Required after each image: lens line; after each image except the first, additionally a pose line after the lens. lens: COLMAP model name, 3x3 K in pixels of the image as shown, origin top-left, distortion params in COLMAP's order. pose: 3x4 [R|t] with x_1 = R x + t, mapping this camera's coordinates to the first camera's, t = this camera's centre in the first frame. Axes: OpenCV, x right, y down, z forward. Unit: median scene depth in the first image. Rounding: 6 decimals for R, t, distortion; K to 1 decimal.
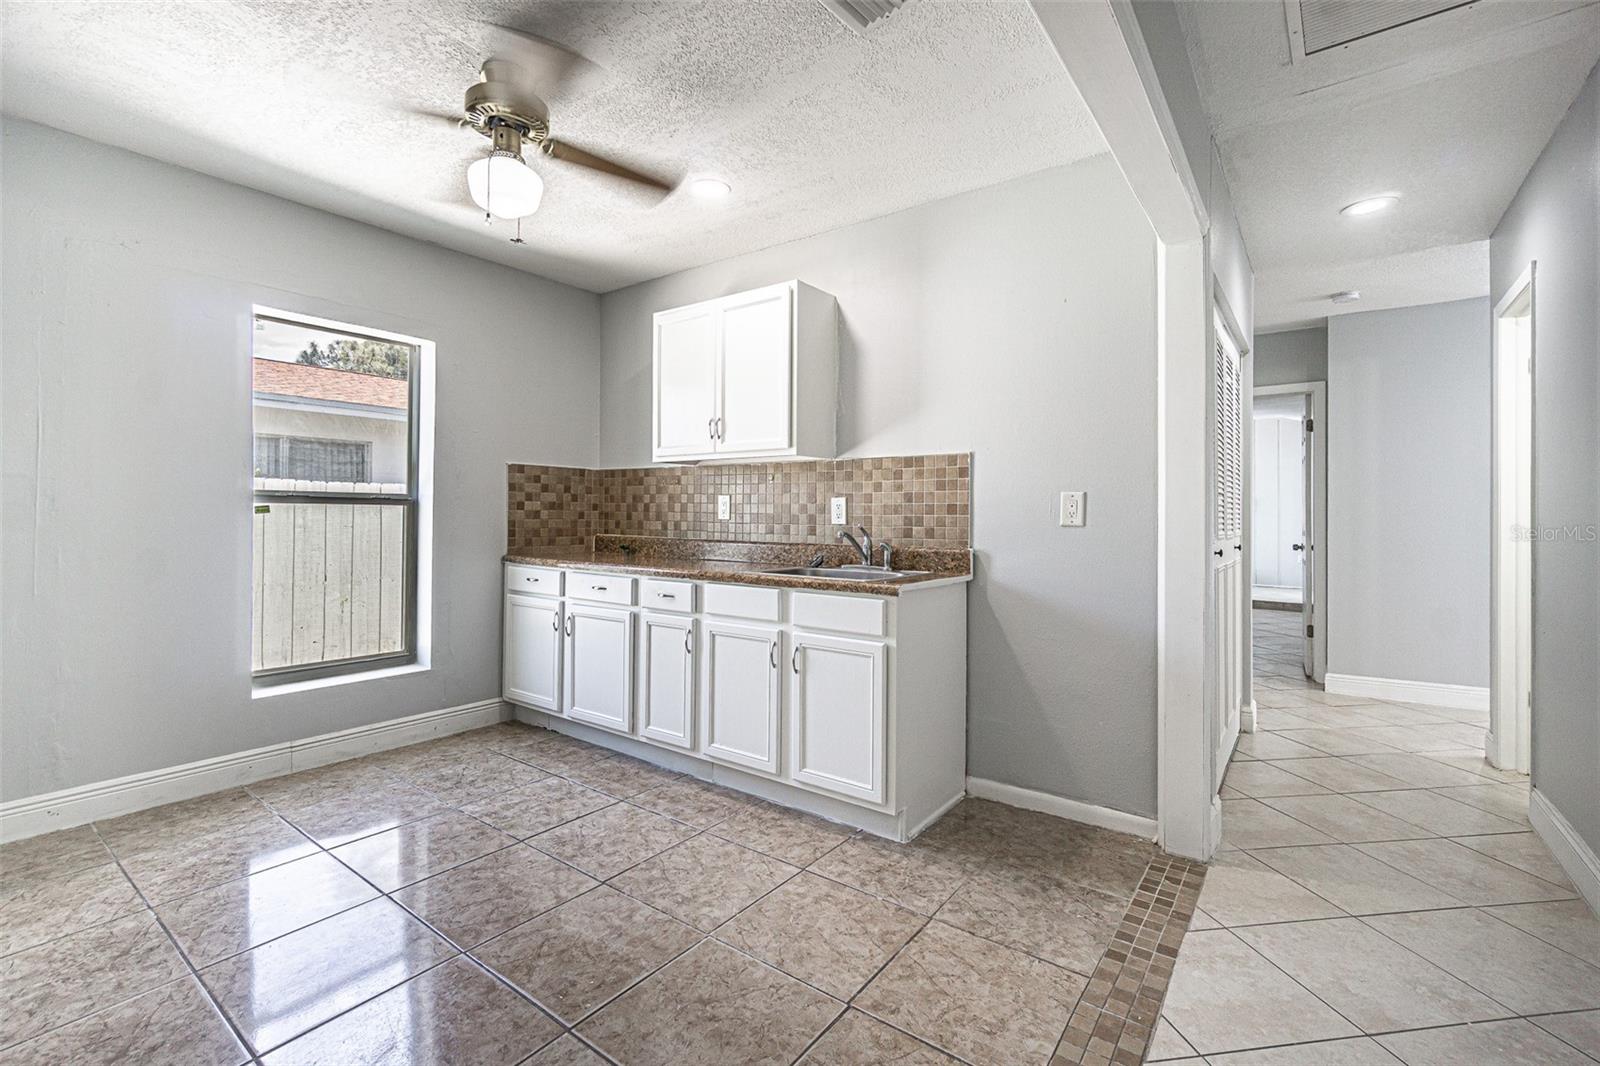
lens RADIAL K [[699.0, 0, 794.2], [0, 699.0, 520.4], [0, 0, 1]] dist [-0.029105, 0.011915]
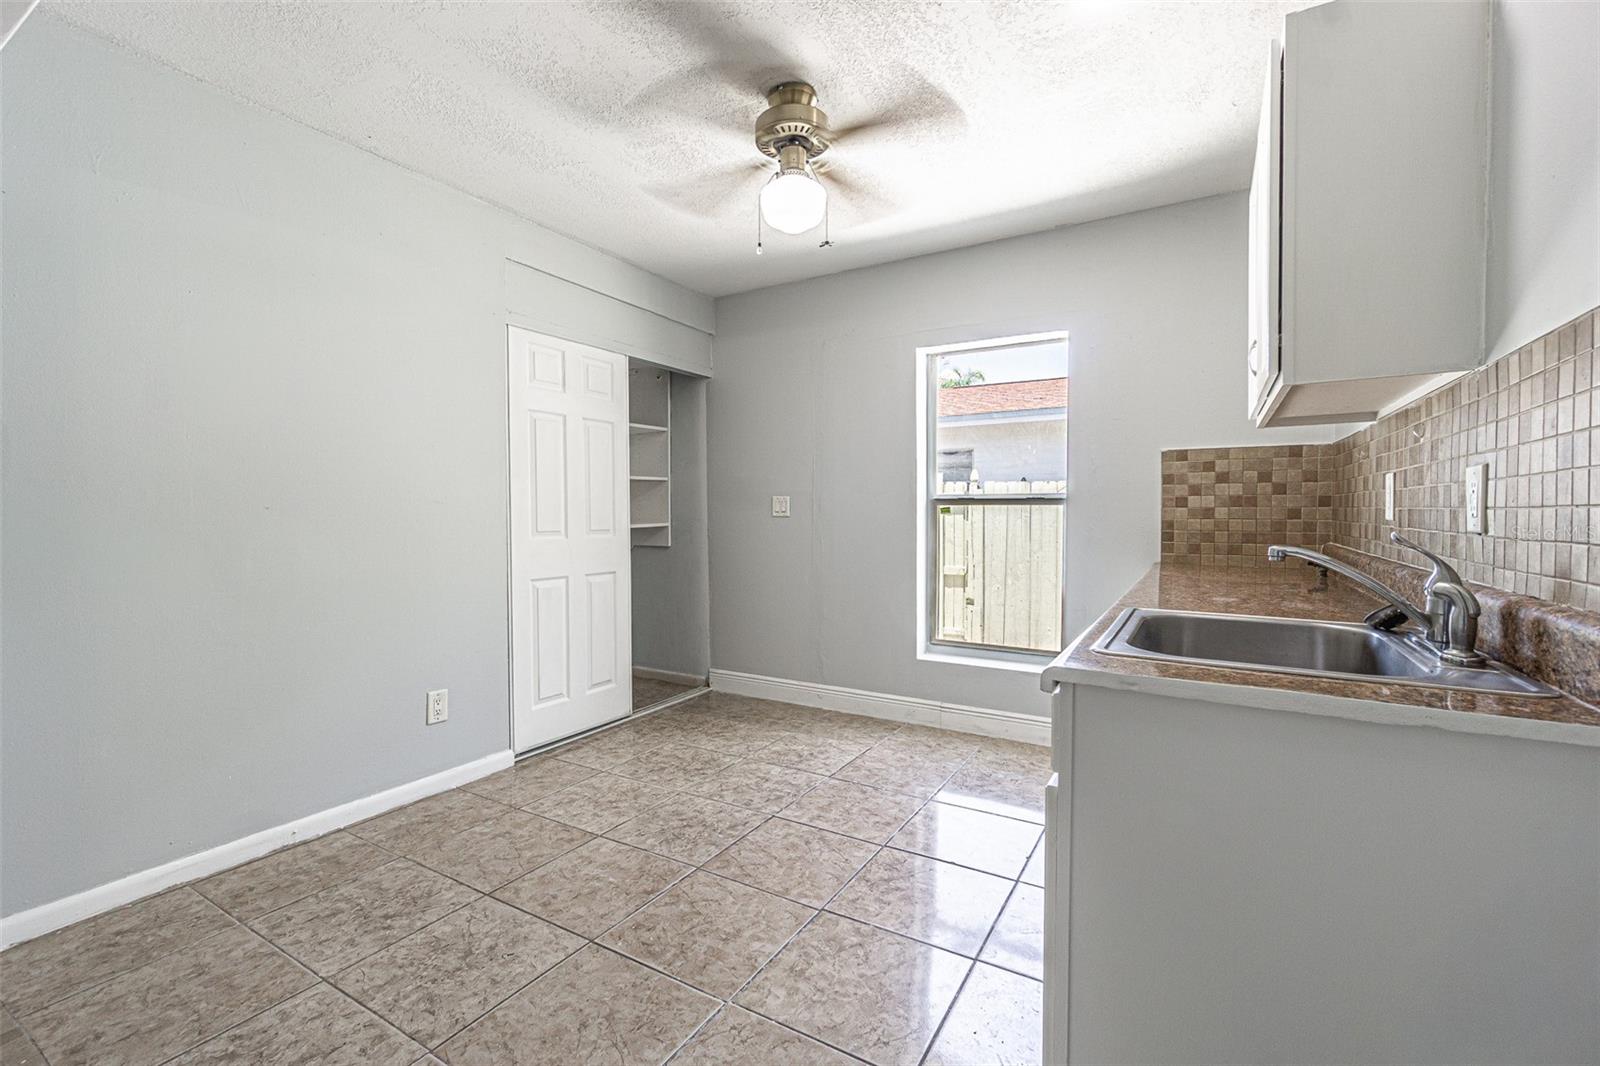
lens RADIAL K [[699.0, 0, 792.3], [0, 699.0, 529.2], [0, 0, 1]] dist [-0.029105, 0.011915]
pose [[0.098229, 0.018080, -0.995000, 0.420050], [-0.005124, 0.999831, 0.017662, -0.002078], [0.995151, 0.003363, 0.098305, 0.573210]]
